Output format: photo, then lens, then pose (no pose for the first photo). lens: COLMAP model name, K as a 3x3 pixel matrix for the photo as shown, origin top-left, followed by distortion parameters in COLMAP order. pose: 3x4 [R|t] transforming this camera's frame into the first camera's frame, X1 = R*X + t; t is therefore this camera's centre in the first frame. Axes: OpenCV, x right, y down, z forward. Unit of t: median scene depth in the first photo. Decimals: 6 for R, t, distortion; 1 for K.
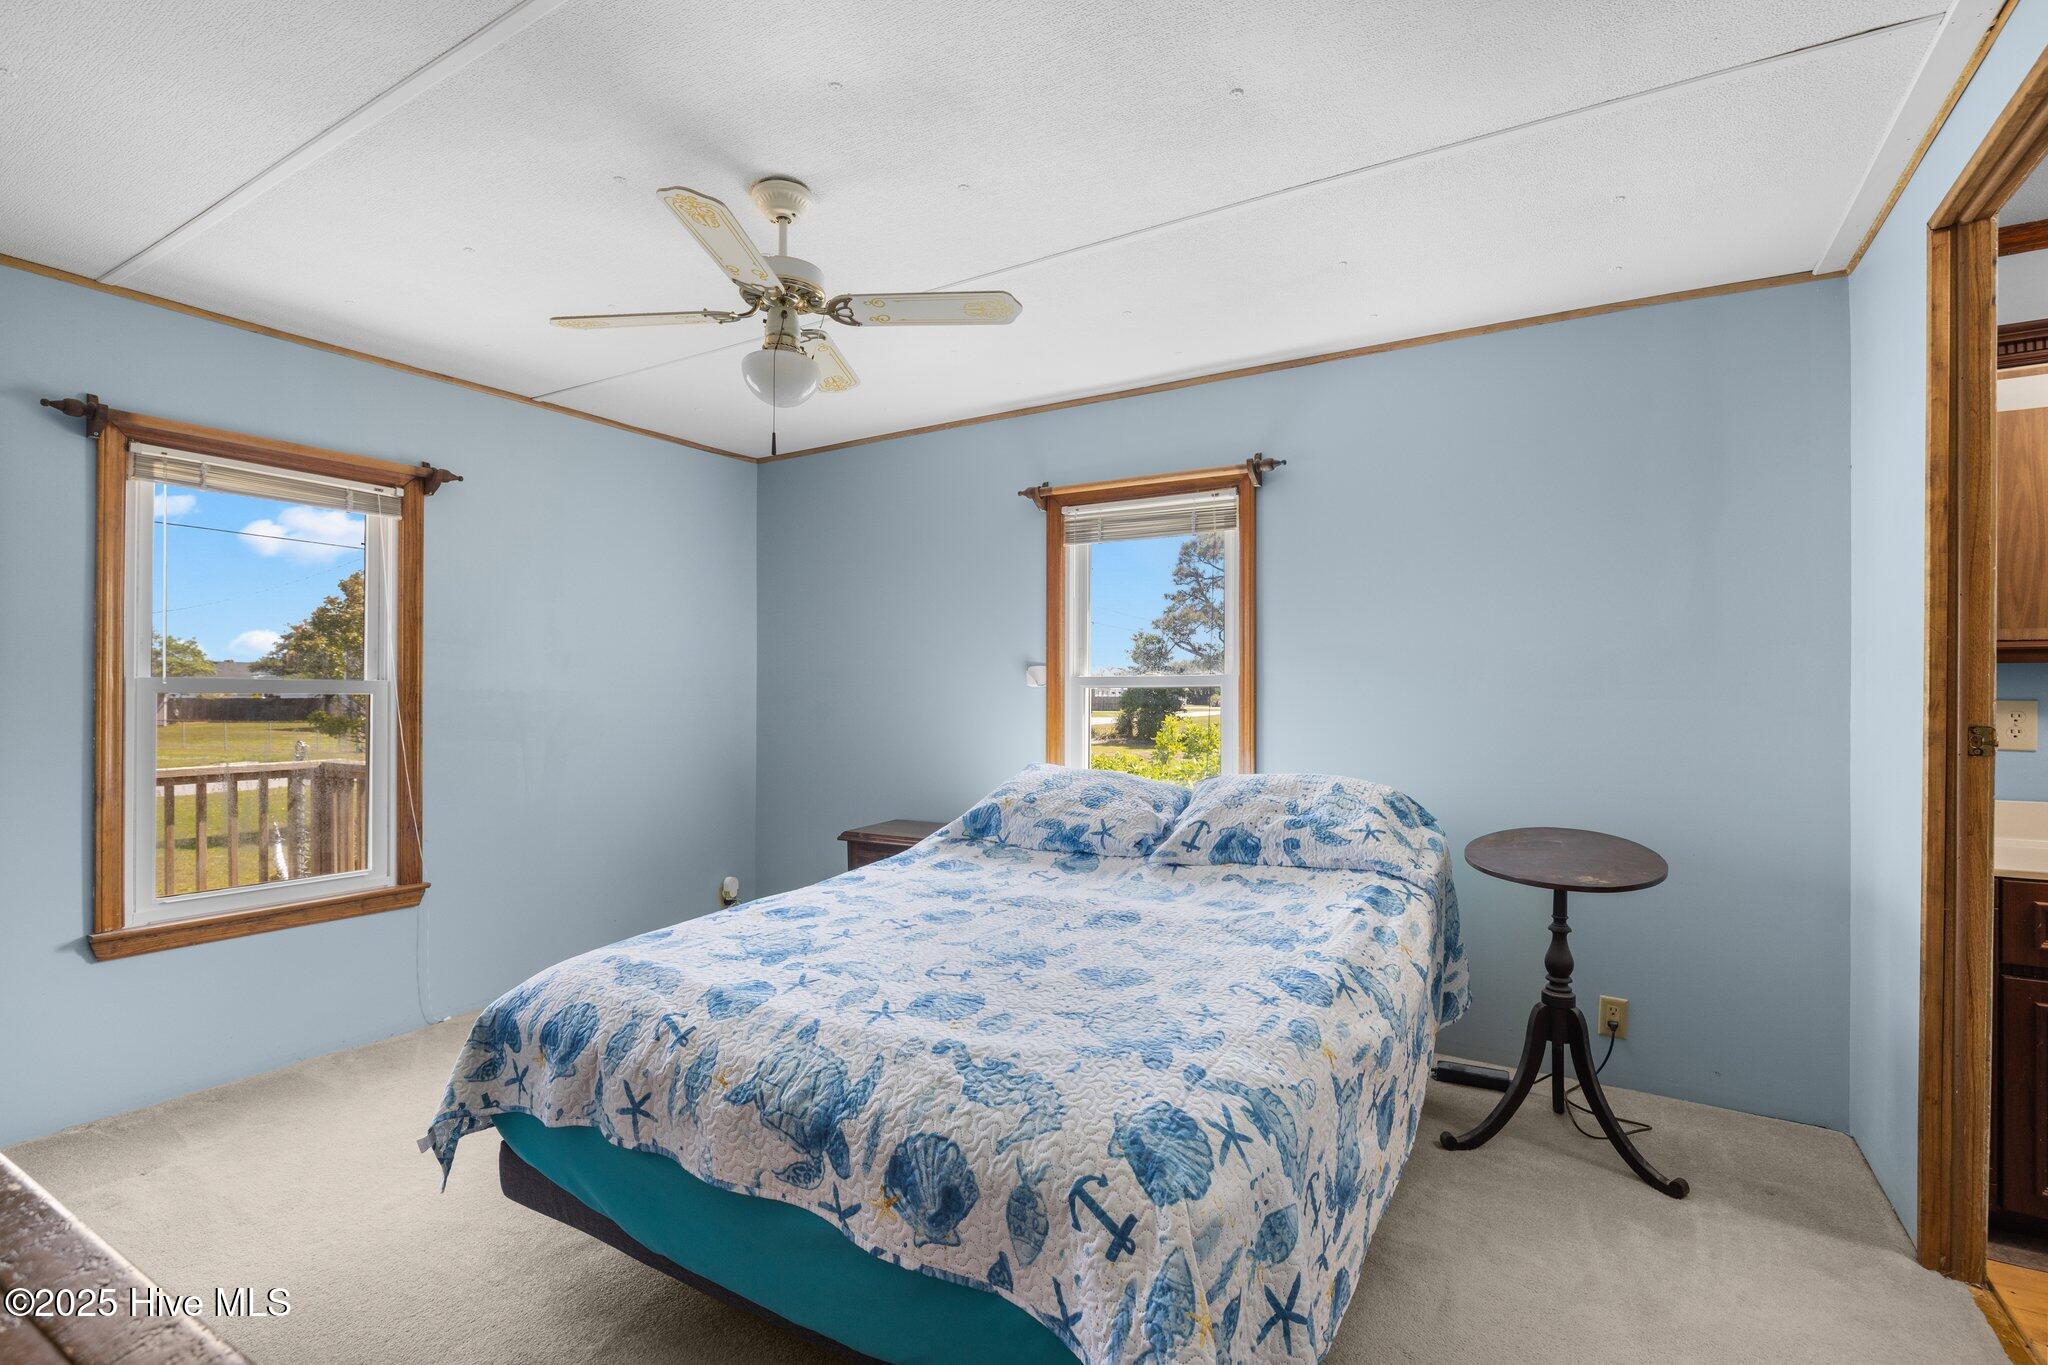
lens RADIAL K [[949.8, 0, 1033.4], [0, 949.8, 684.9], [0, 0, 1]] dist [-0.012019, -0.000234]
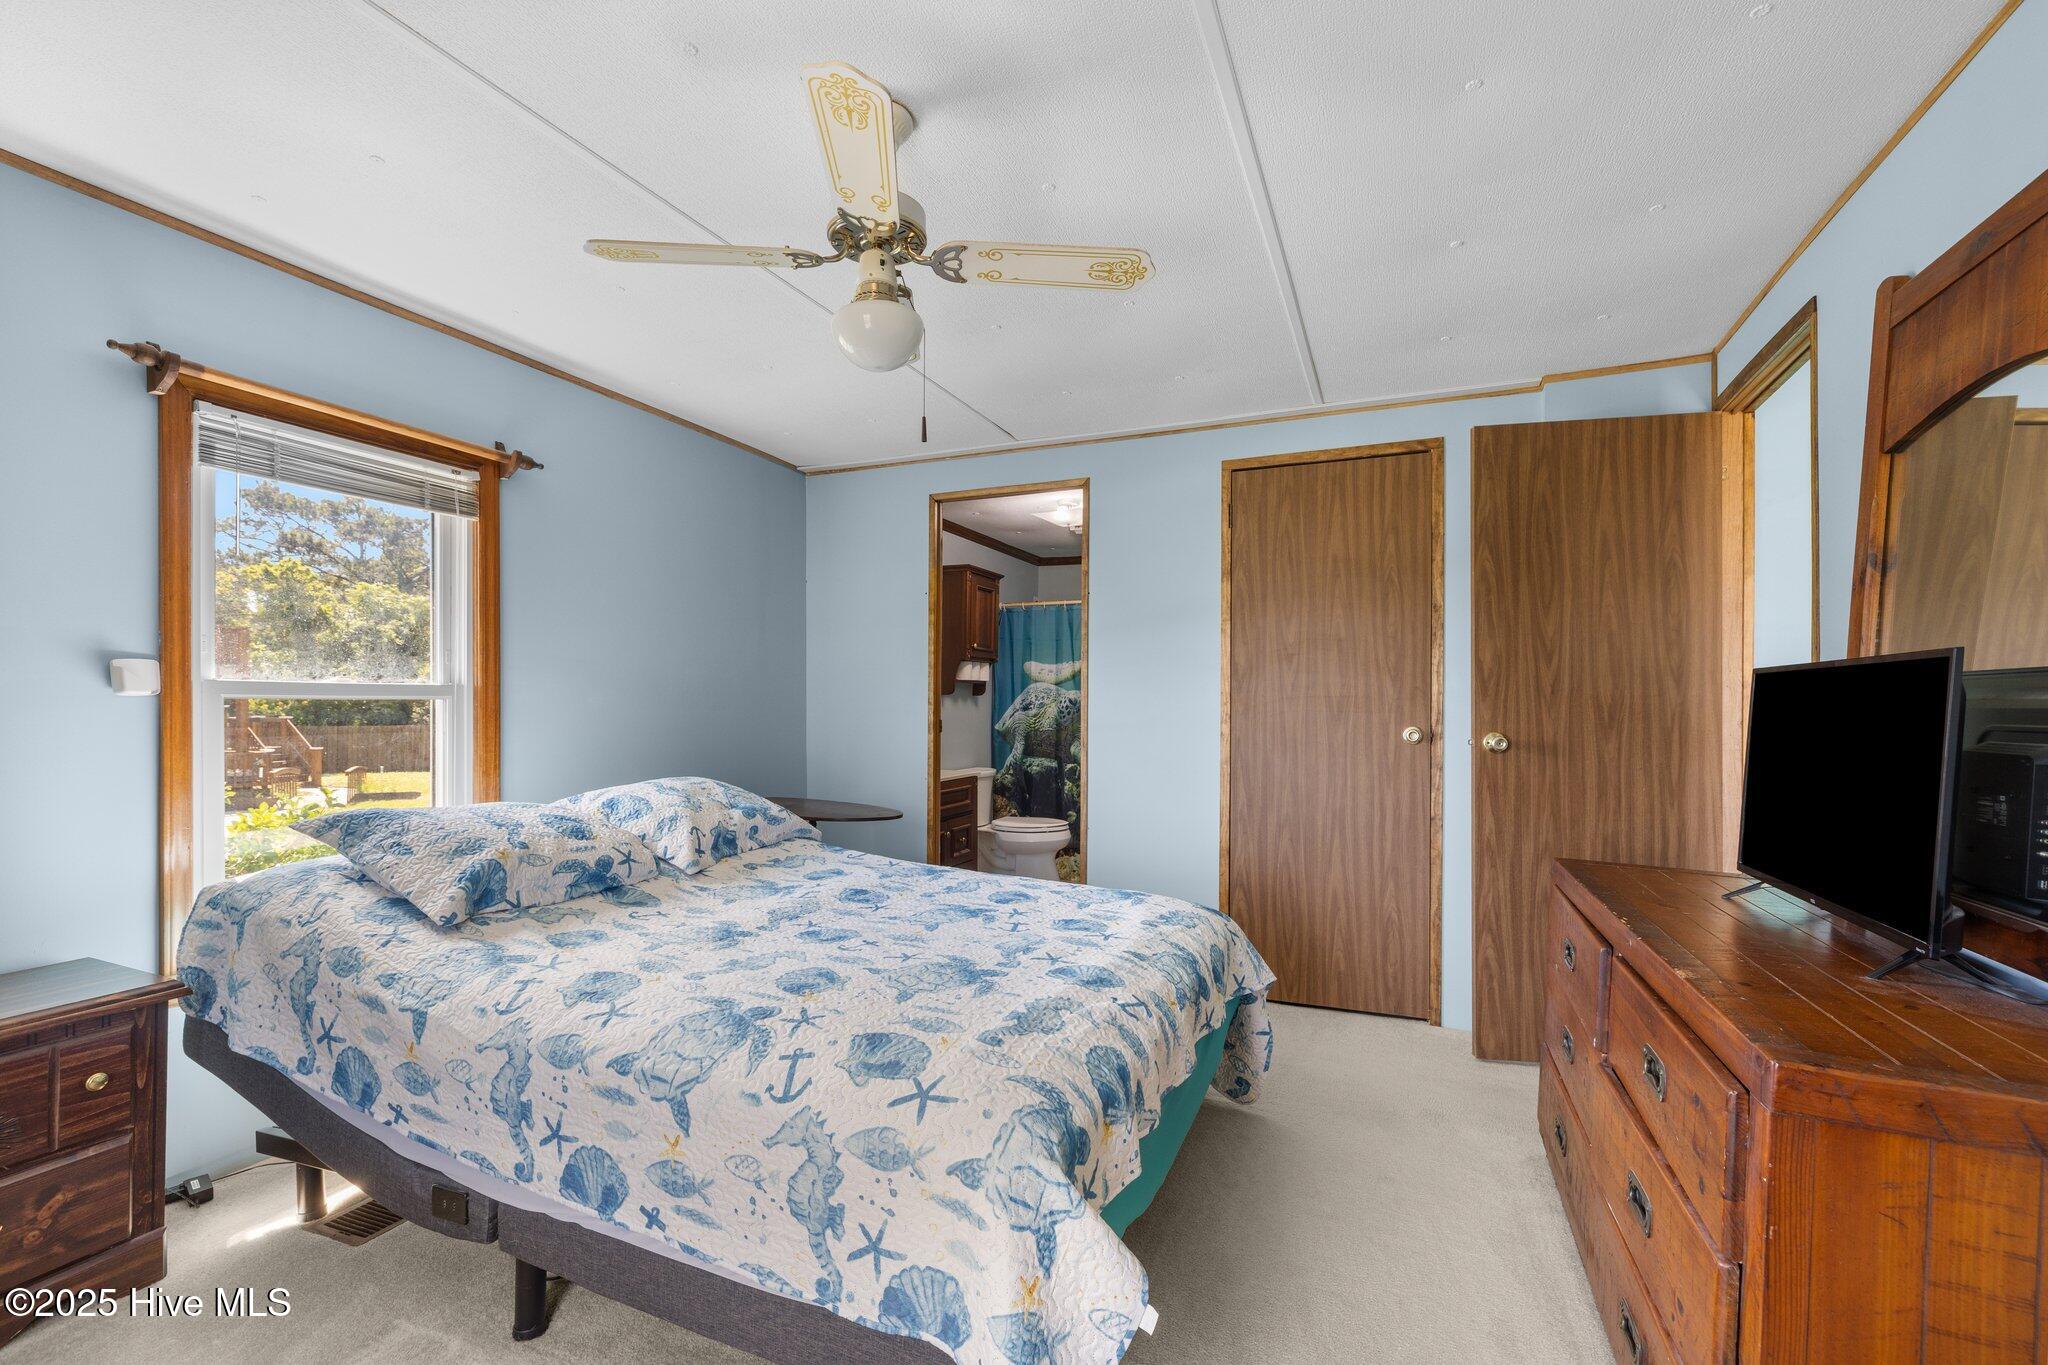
lens RADIAL K [[880.8, 0, 1030.9], [0, 880.8, 704.5], [0, 0, 1]] dist [0.002944, -0.000258]
pose [[-0.134291, 0.002261, 0.990939, -1.101206], [-0.006060, 0.999977, -0.003103, 0.010772], [-0.990923, -0.006421, -0.134274, 0.998228]]
